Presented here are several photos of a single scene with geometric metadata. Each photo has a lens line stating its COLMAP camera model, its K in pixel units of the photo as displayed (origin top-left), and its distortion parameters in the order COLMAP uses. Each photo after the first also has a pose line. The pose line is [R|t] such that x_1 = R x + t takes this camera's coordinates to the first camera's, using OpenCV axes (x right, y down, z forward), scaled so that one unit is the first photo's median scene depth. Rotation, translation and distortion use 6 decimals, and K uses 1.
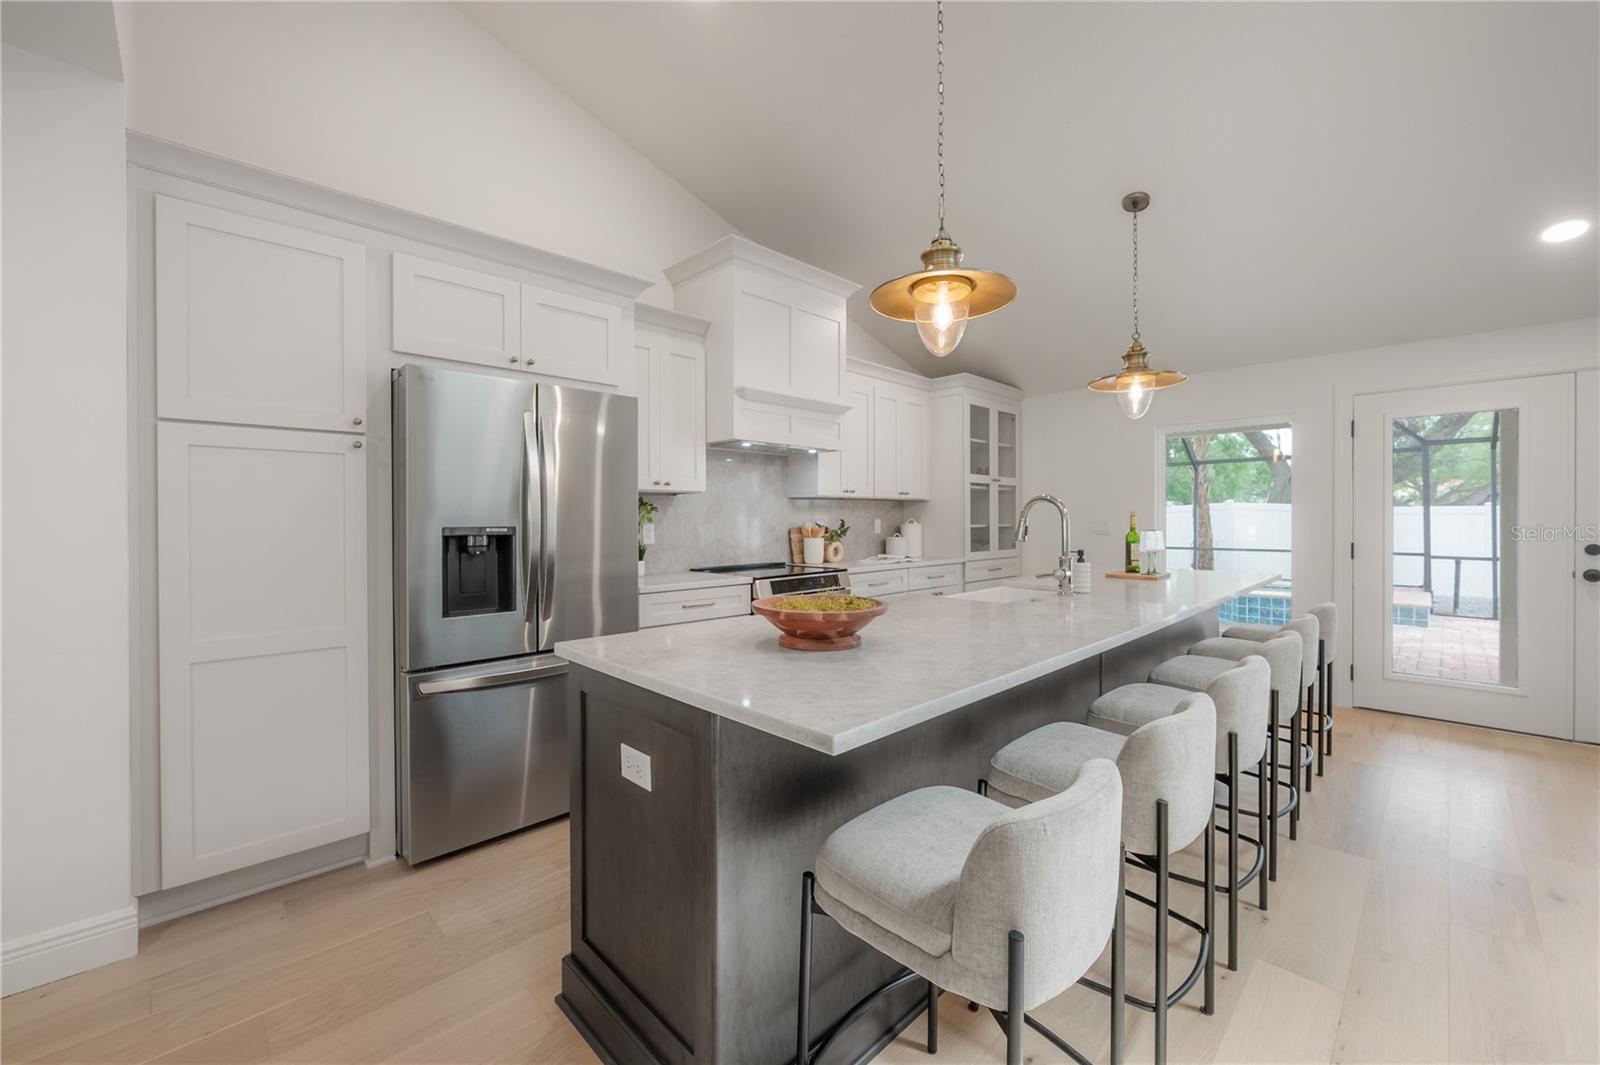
lens RADIAL K [[629.8, 0, 797.5], [0, 629.8, 525.8], [0, 0, 1]] dist [-0.003919, 0.000214]
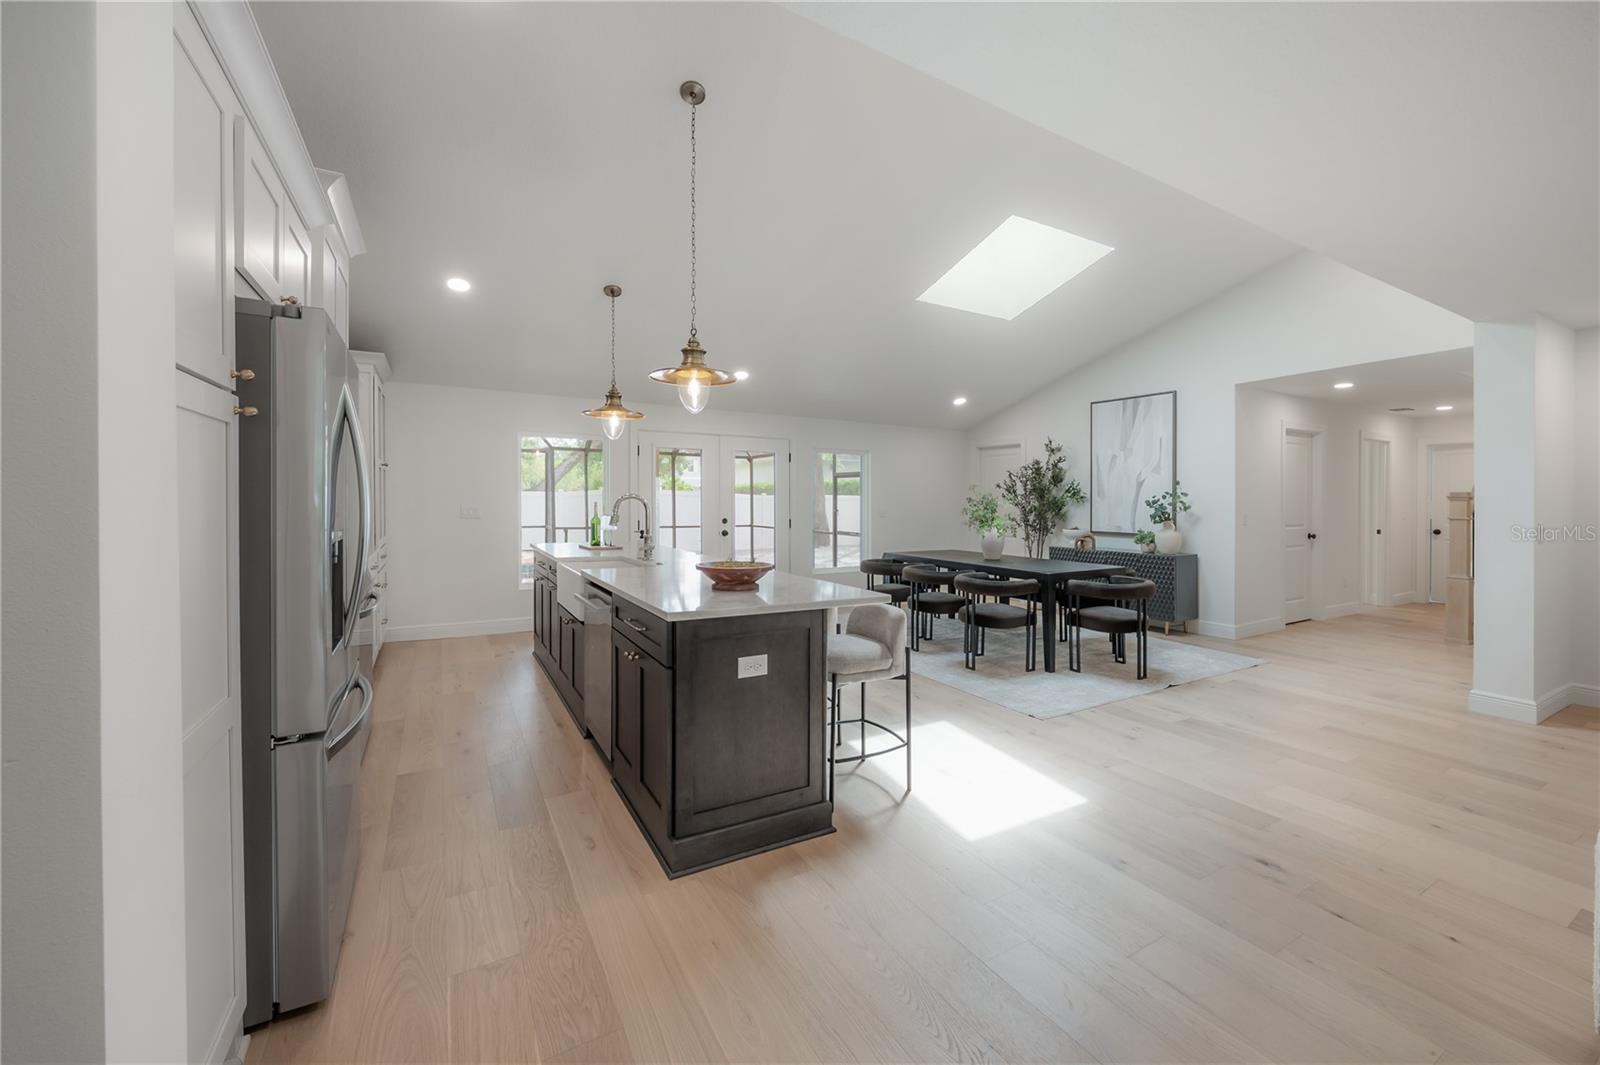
lens RADIAL K [[640.0, 0, 833.1], [0, 640.0, 502.9], [0, 0, 1]] dist [-0.001737, -0.000014]
pose [[0.227626, -0.000092, 0.973749, -0.733373], [0.000394, 1.000000, 0.000002, -0.022105], [-0.973749, 0.000383, 0.227626, 0.155813]]
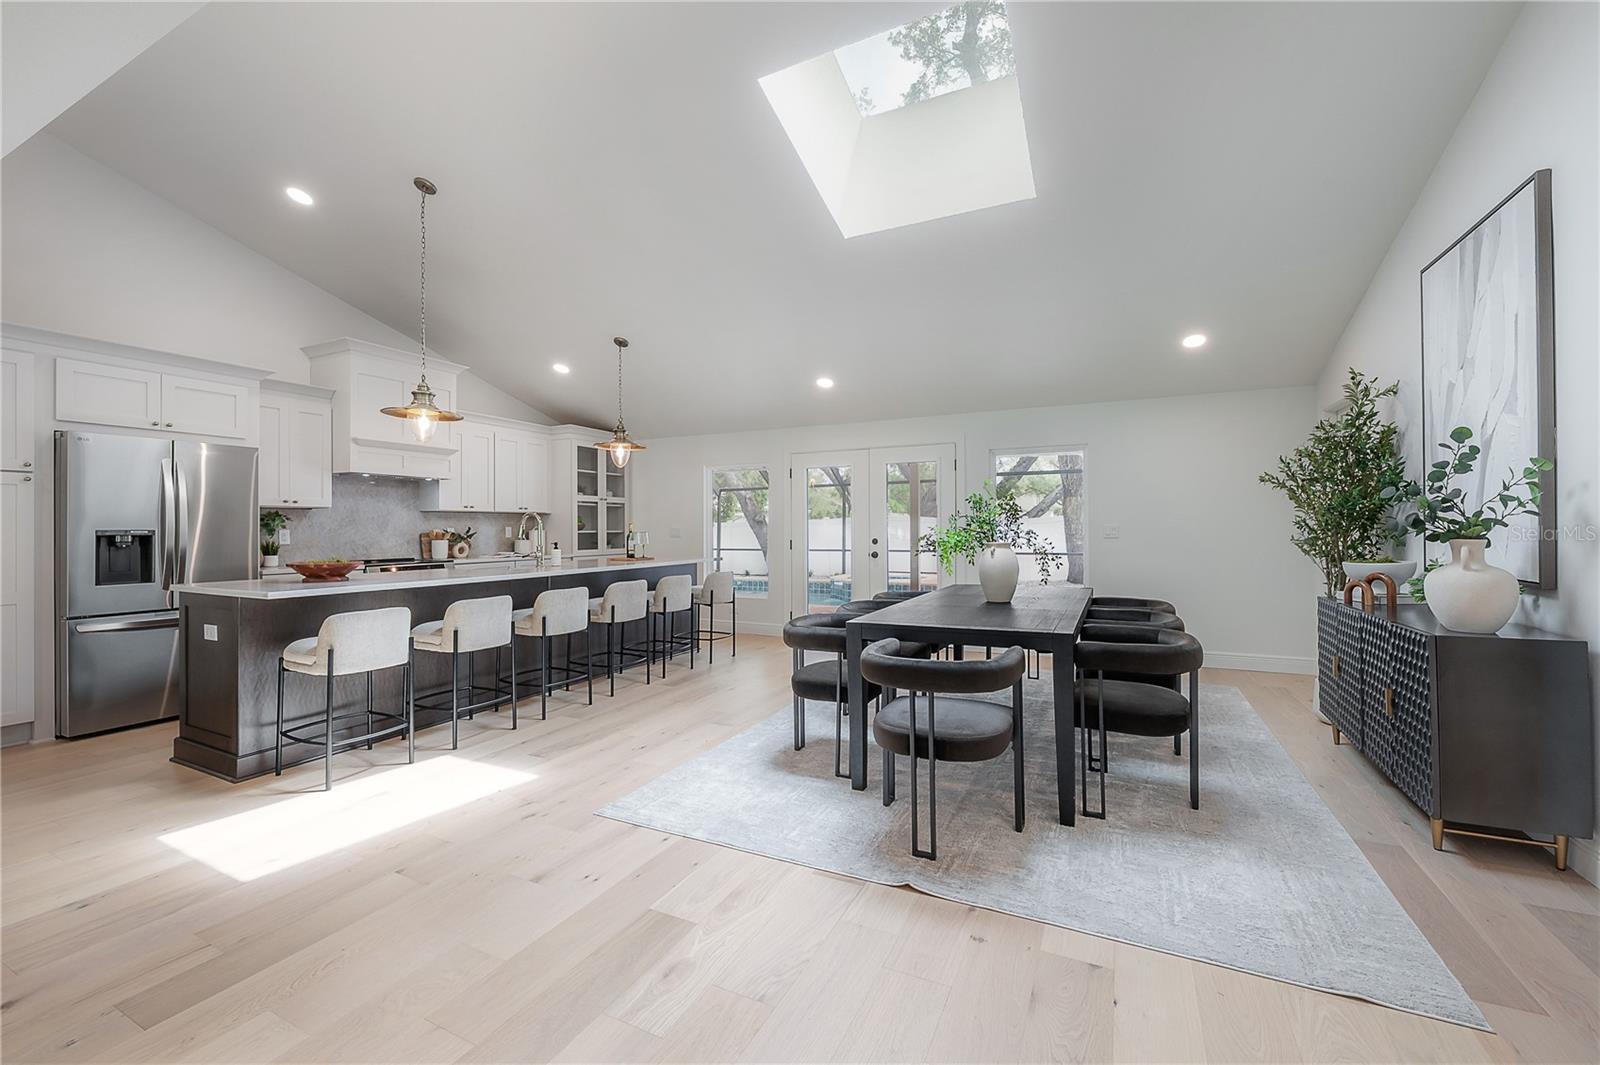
lens RADIAL K [[629.8, 0, 797.5], [0, 629.8, 525.8], [0, 0, 1]] dist [-0.003919, 0.000214]
pose [[0.941253, -0.000857, 0.337701, 0.382741], [0.006496, 0.999858, -0.015569, 0.018042], [-0.337639, 0.016848, 0.941125, -0.730792]]
